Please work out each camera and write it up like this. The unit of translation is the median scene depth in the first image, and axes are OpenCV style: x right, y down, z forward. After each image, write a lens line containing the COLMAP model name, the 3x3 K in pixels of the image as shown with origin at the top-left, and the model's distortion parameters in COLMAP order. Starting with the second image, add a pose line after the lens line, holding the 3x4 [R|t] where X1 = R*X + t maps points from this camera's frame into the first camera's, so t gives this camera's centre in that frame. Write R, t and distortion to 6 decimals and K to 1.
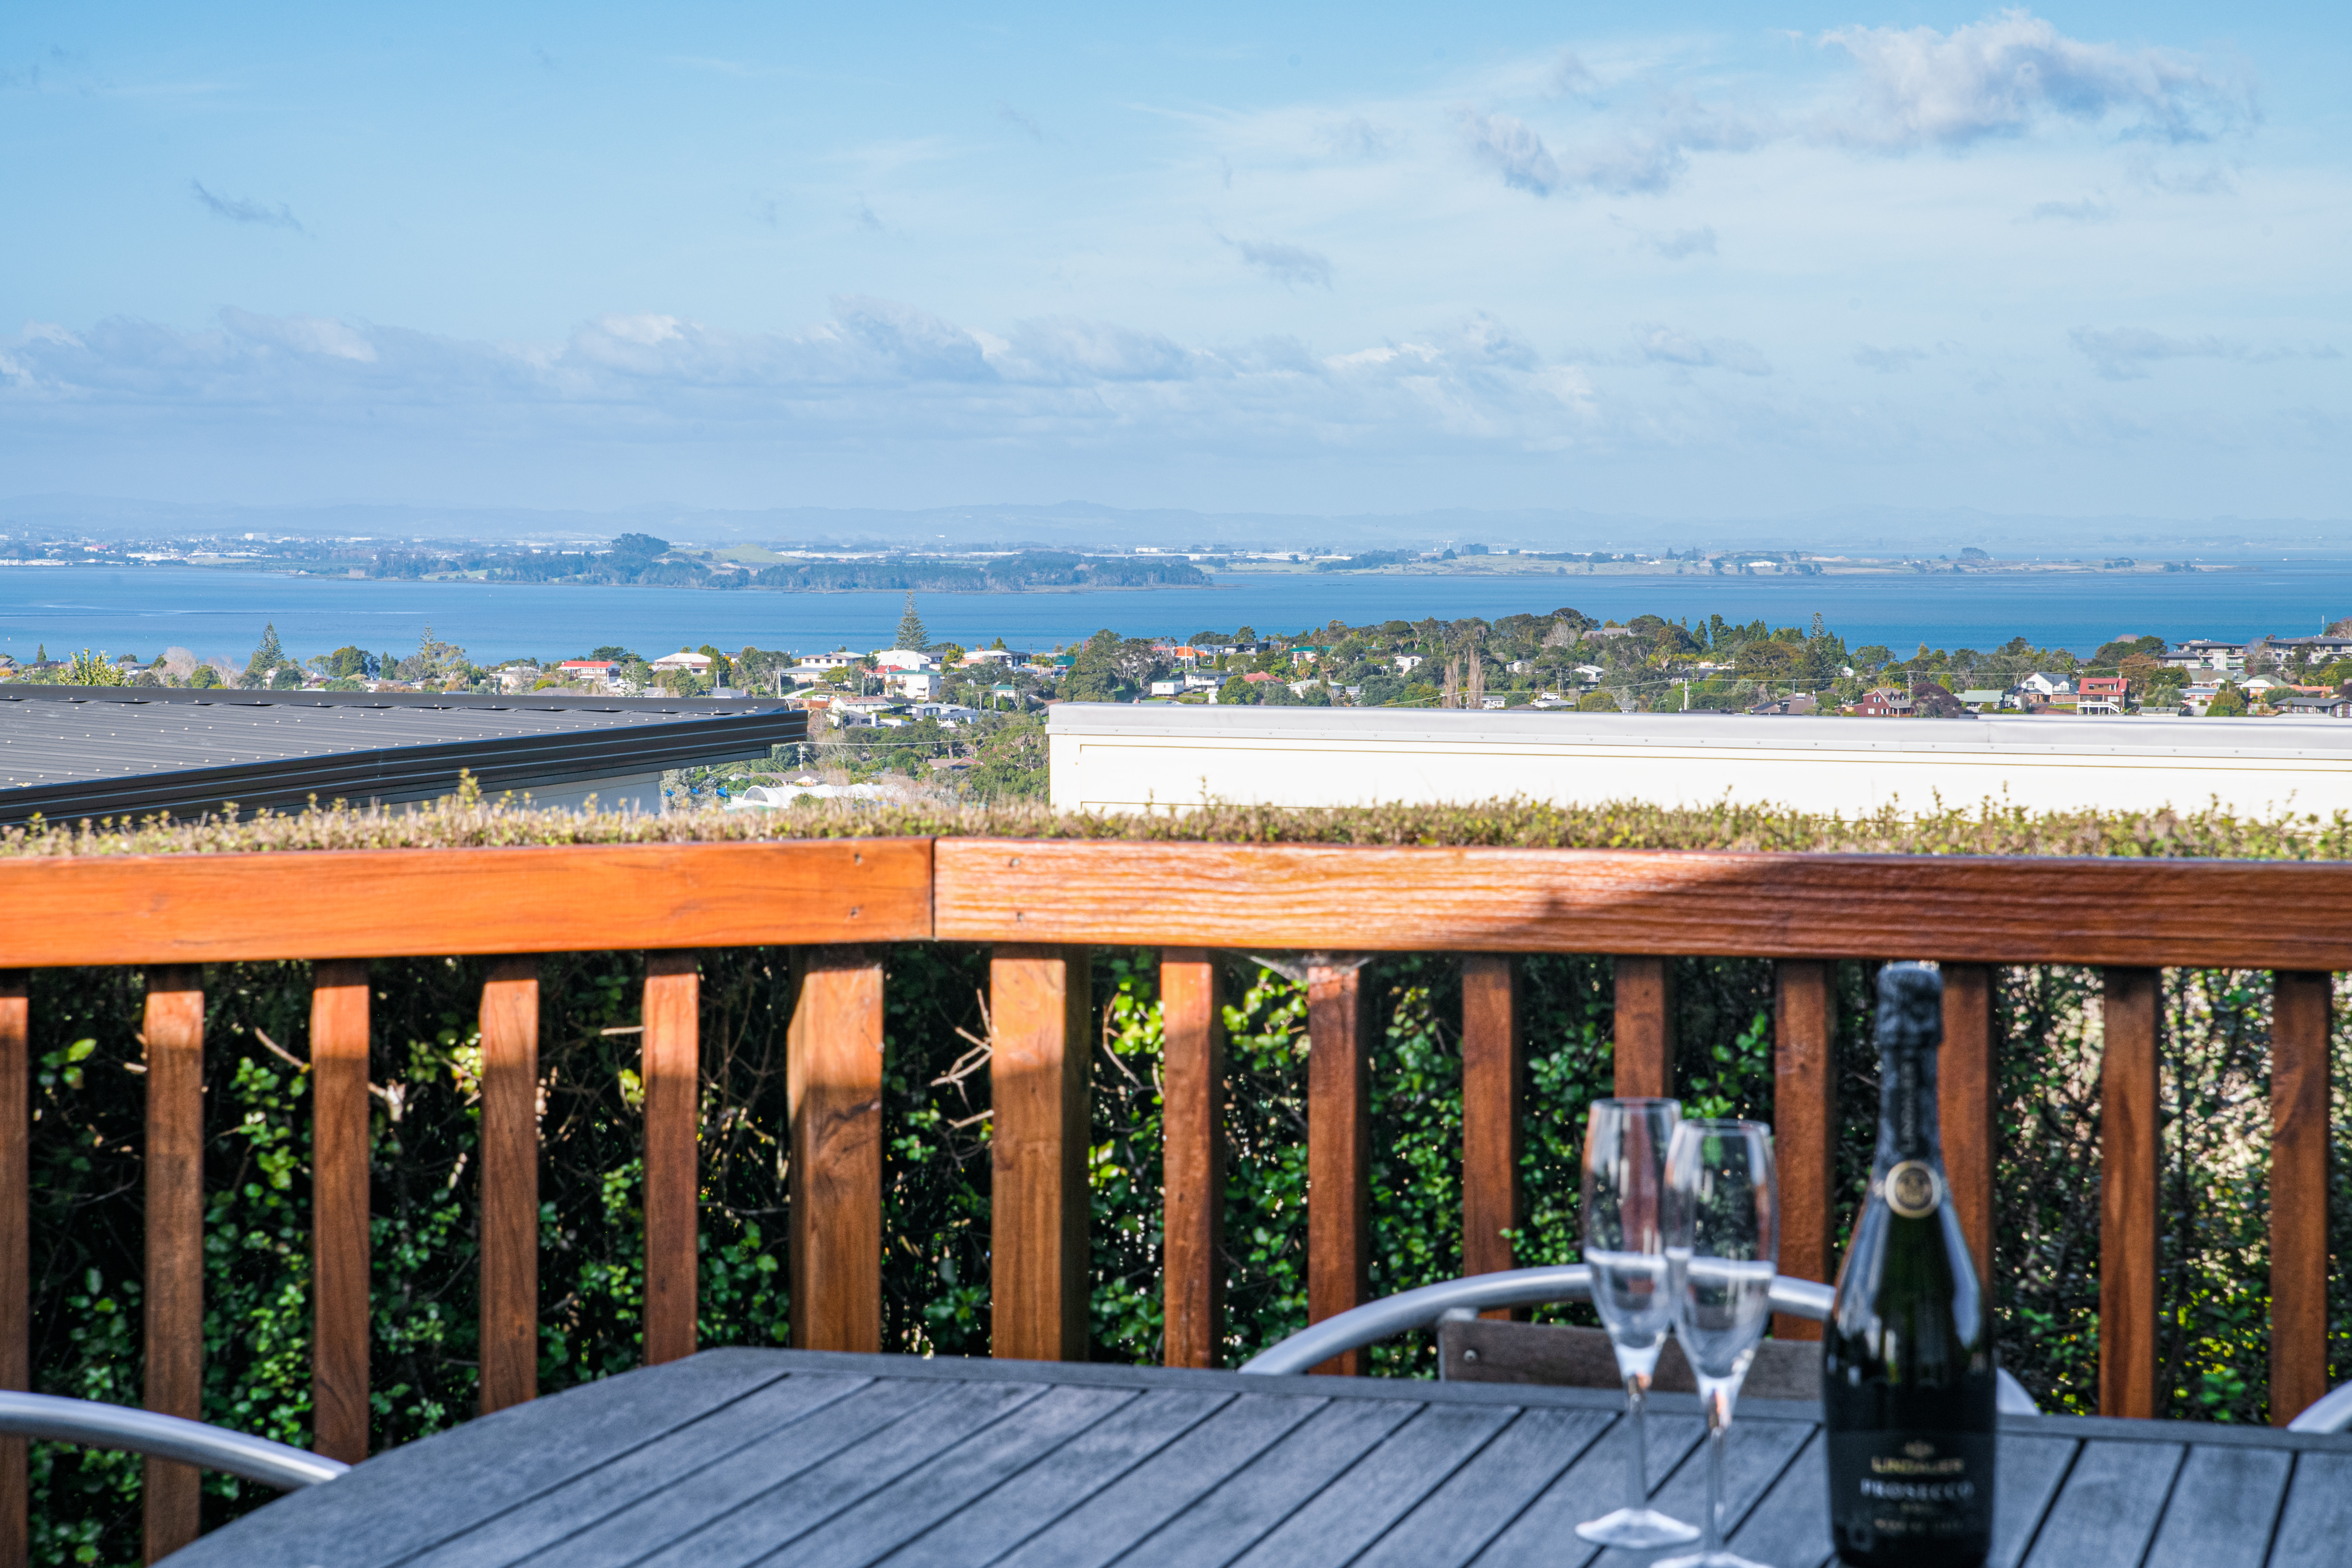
lens RADIAL K [[4867.8, 0, 1176.0], [0, 4867.8, 784.0], [0, 0, 1]] dist [0.232581, 0.371589]
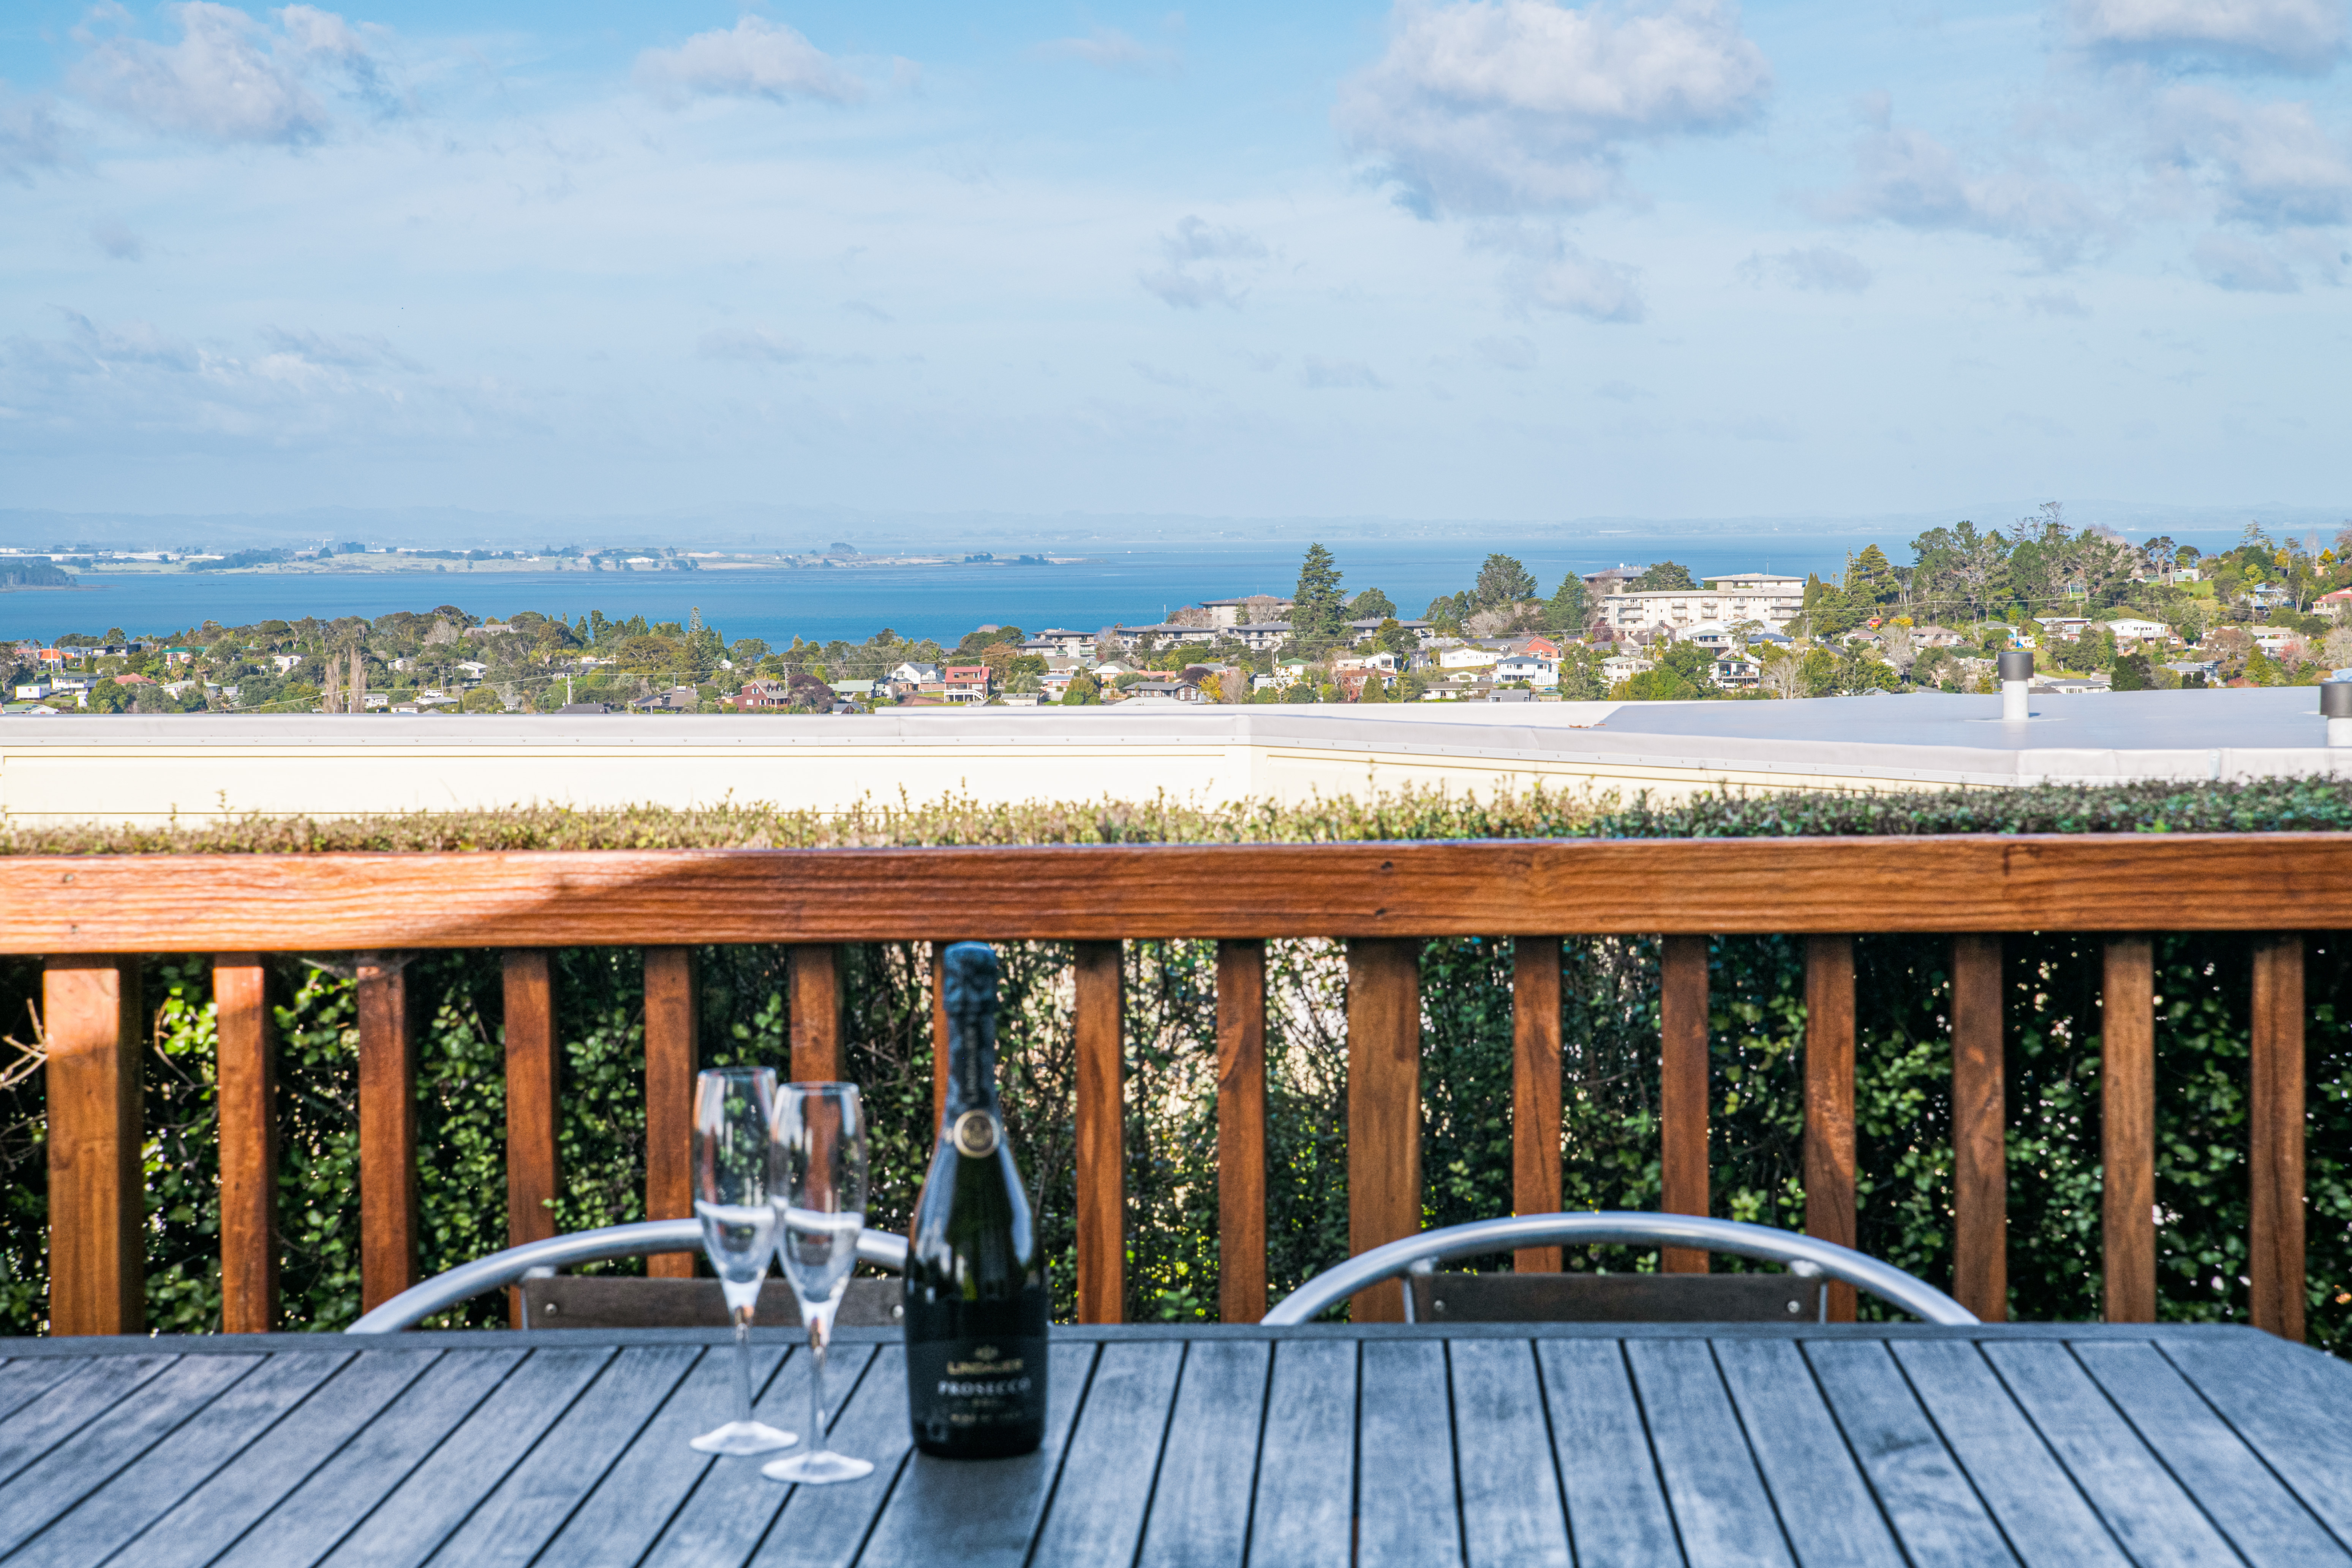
lens RADIAL K [[4867.6, 0, 1176.0], [0, 4867.6, 784.0], [0, 0, 1]] dist [0.232581, 0.371589]
pose [[0.972436, -0.023888, 0.231942, -0.047448], [0.023363, 0.999714, 0.005011, -0.004167], [-0.231996, 0.000546, 0.972717, -0.099024]]
